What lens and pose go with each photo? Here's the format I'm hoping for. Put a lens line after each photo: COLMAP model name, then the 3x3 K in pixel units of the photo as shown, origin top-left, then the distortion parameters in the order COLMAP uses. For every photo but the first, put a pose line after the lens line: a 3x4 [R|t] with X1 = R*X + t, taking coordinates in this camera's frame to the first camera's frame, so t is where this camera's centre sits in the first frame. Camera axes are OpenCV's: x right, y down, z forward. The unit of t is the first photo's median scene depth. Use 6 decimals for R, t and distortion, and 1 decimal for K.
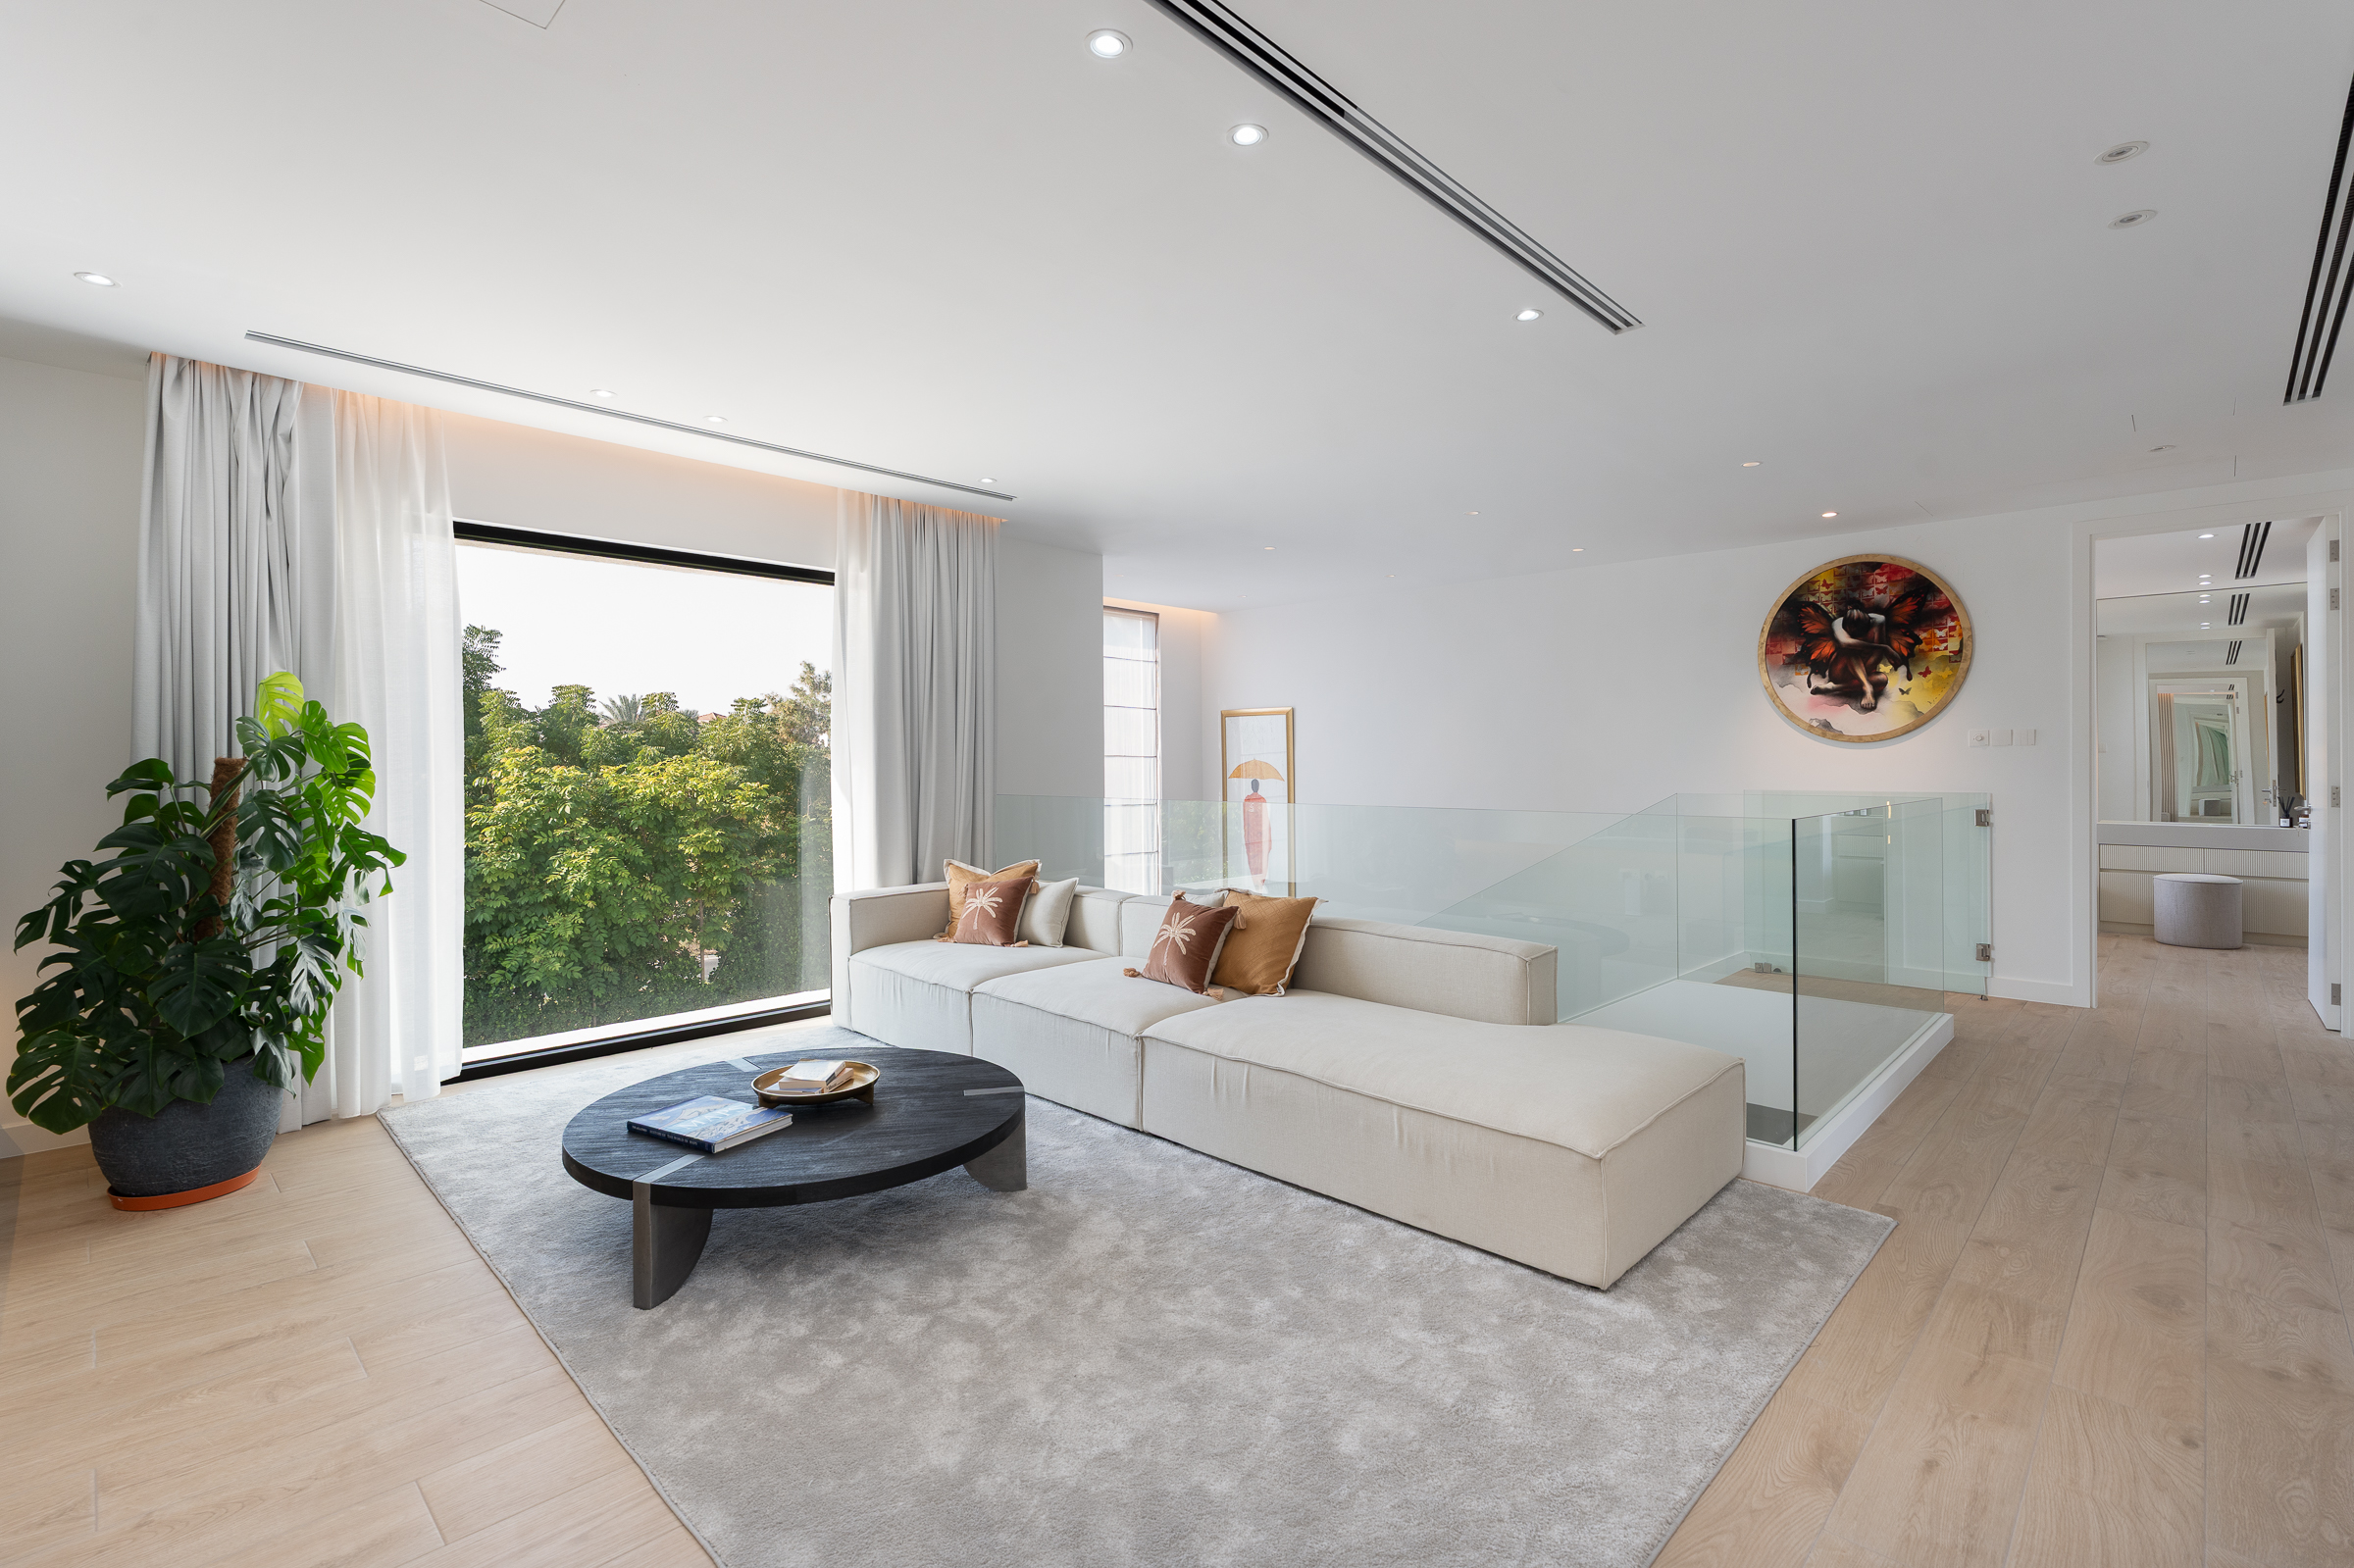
lens RADIAL K [[1077.5, 0, 1173.4], [0, 1077.5, 765.4], [0, 0, 1]] dist [-0.001824, 0.000201]
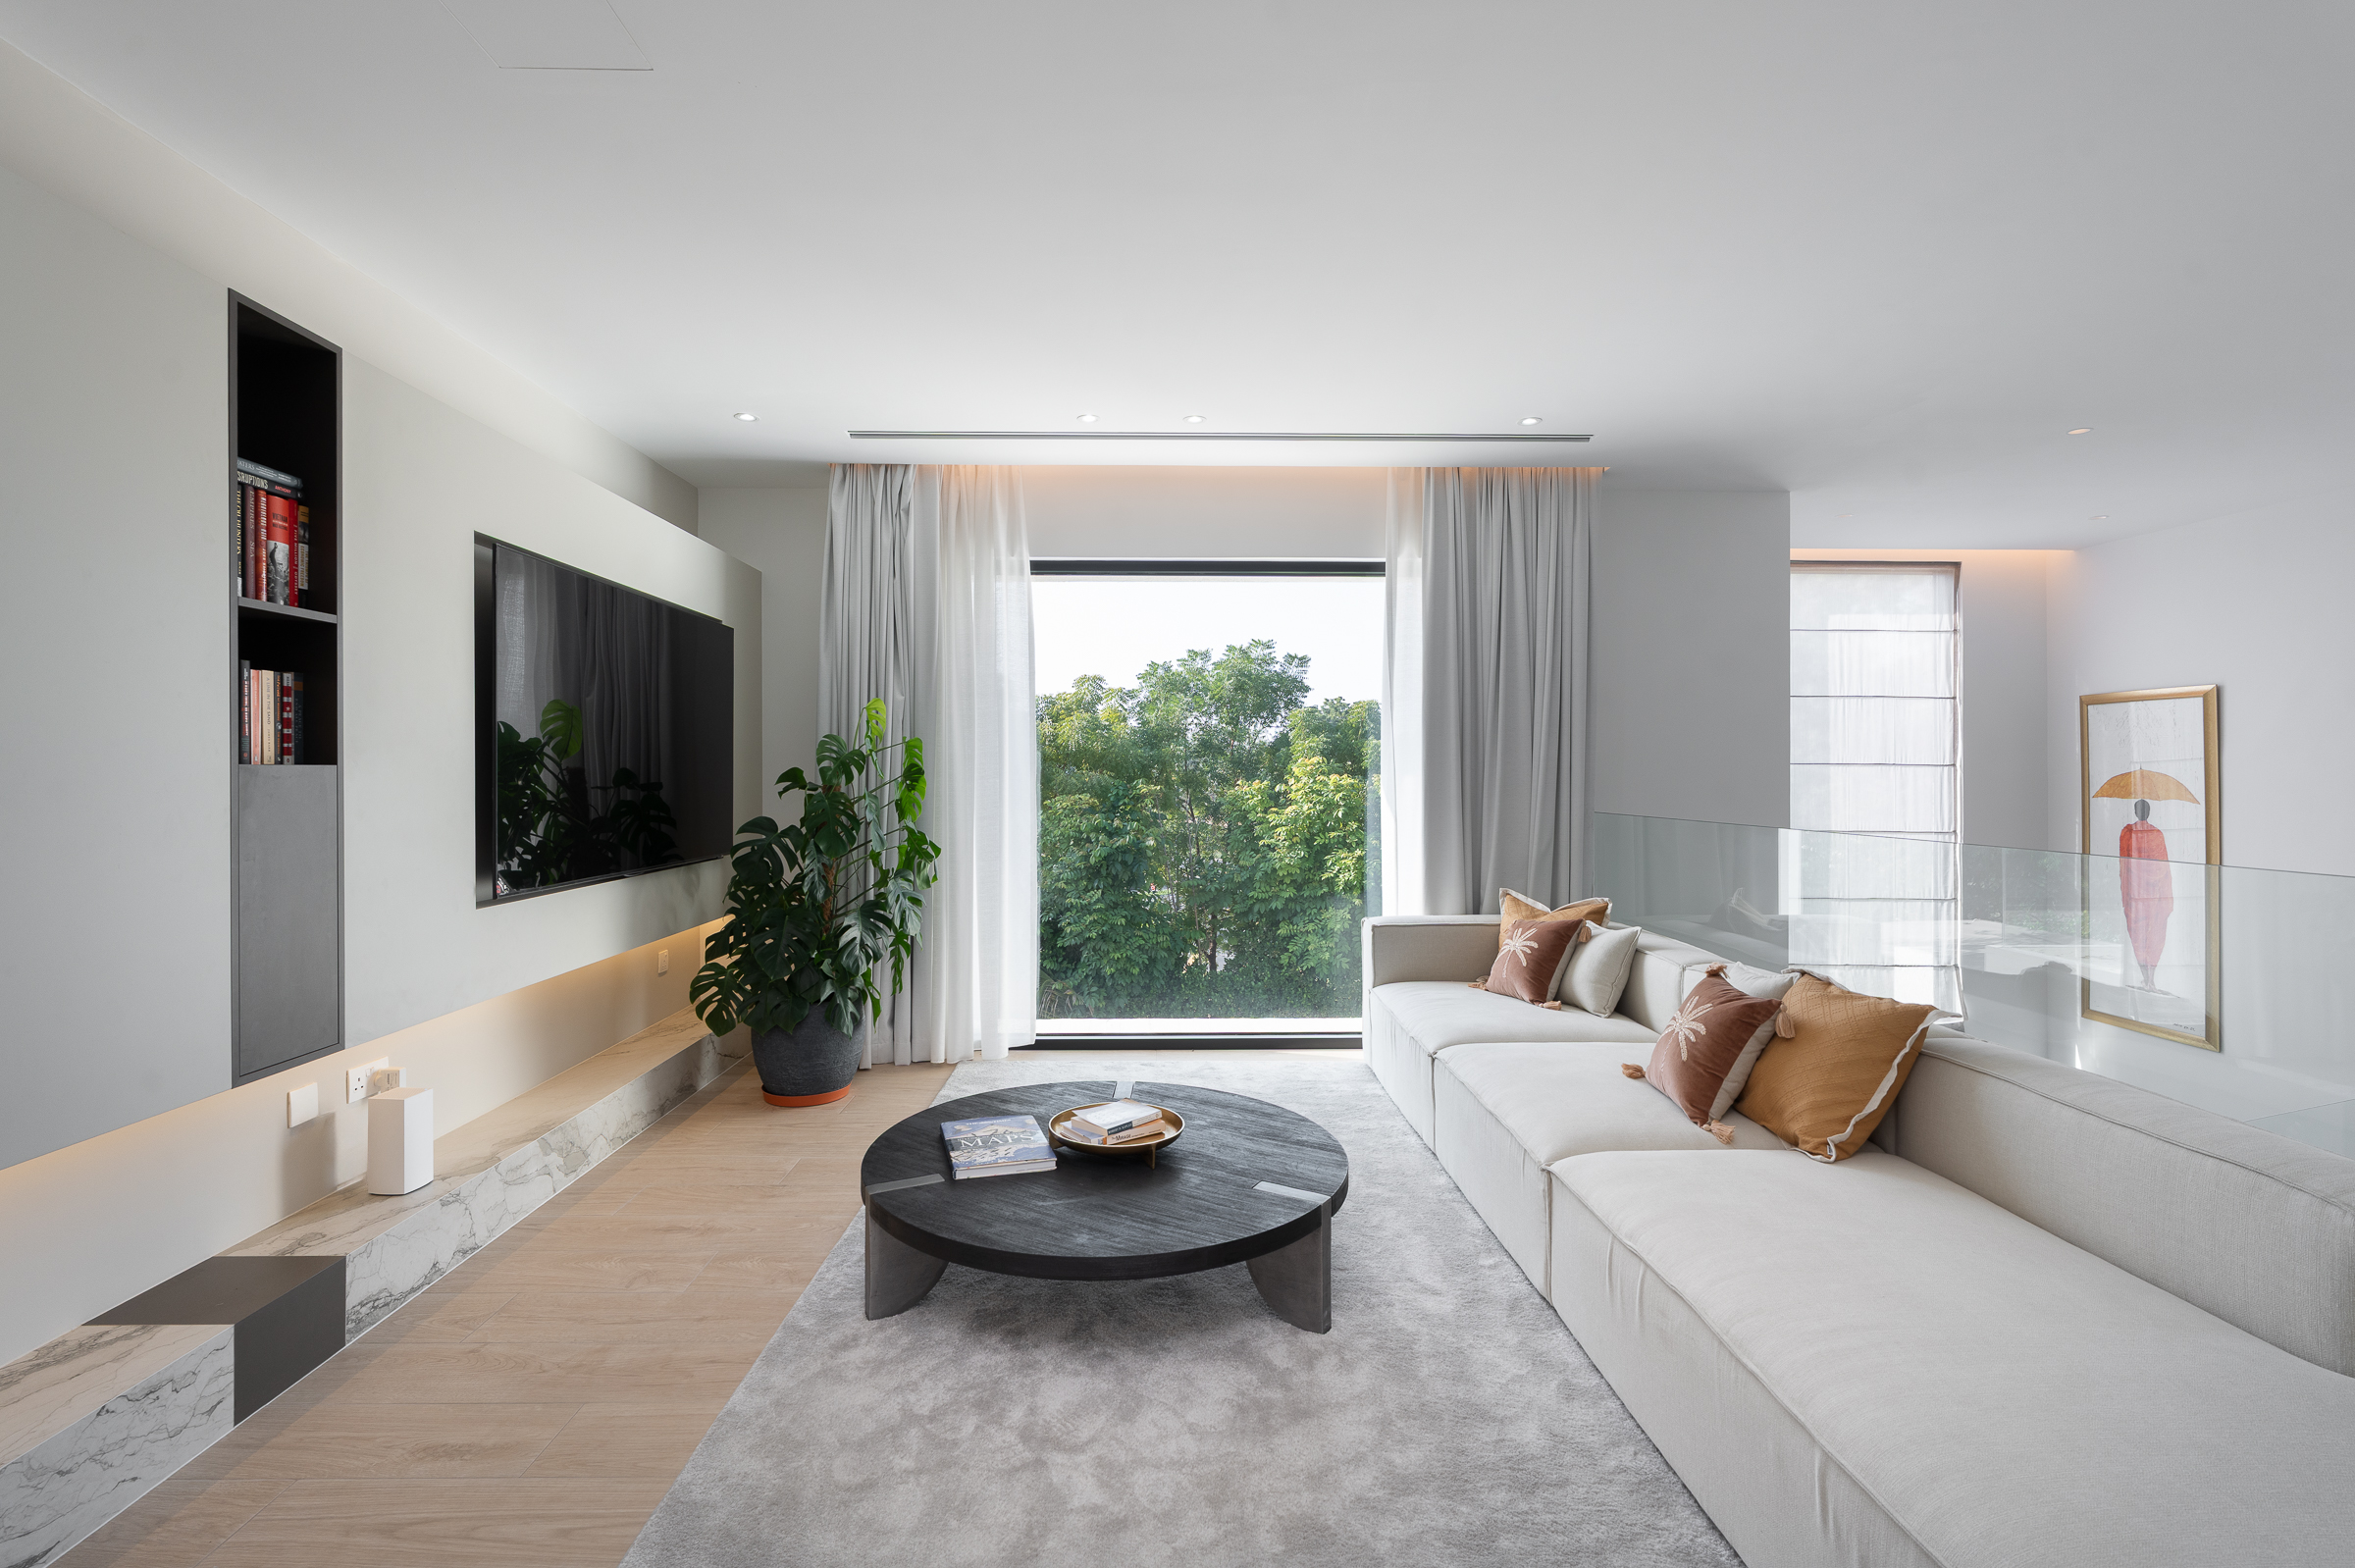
lens RADIAL K [[1069.0, 0, 1161.1], [0, 1069.0, 776.3], [0, 0, 1]] dist [-0.004629, -0.000317]
pose [[0.707646, 0.005612, -0.706545, 0.234564], [-0.004624, 0.999984, 0.003311, -0.001239], [0.706552, 0.000924, 0.707660, 0.288897]]
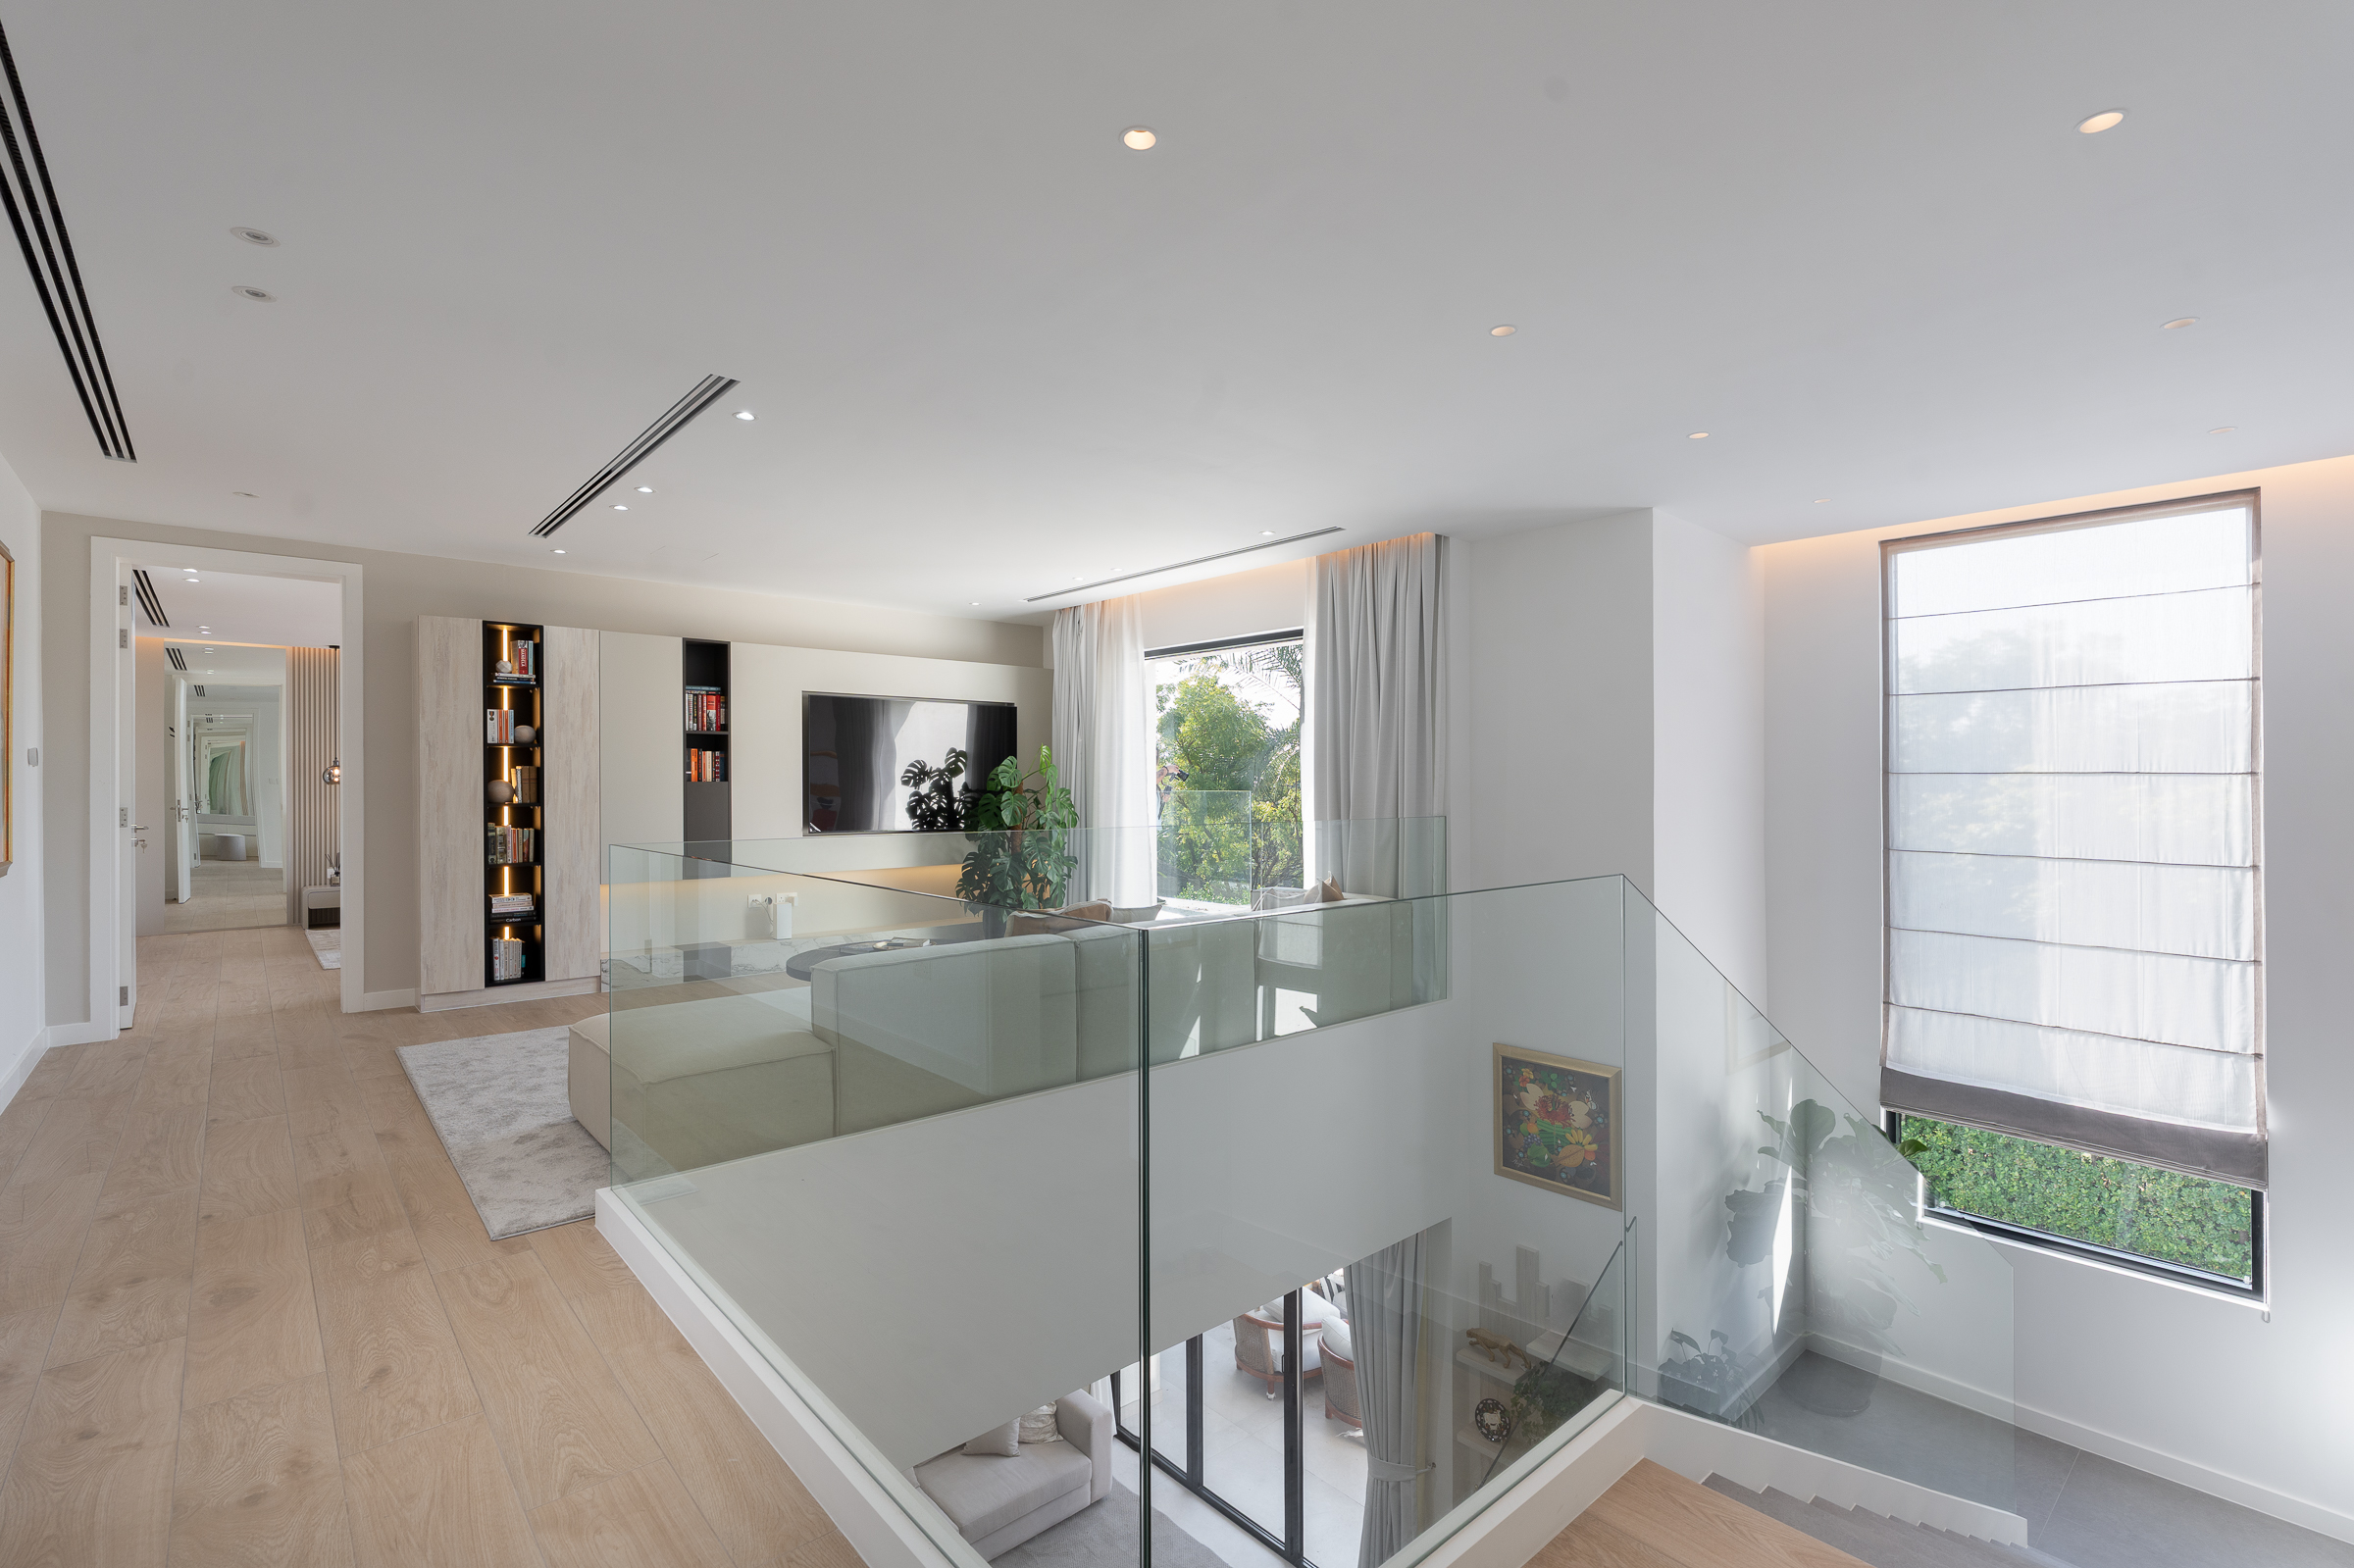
lens RADIAL K [[1042.9, 0, 1182.7], [0, 1042.9, 786.4], [0, 0, 1]] dist [-0.015455, 0.006710]
pose [[-0.062985, 0.006452, -0.997994, 1.100819], [-0.002657, 0.999974, 0.006632, -0.008186], [0.998011, 0.003069, -0.062966, 1.173616]]
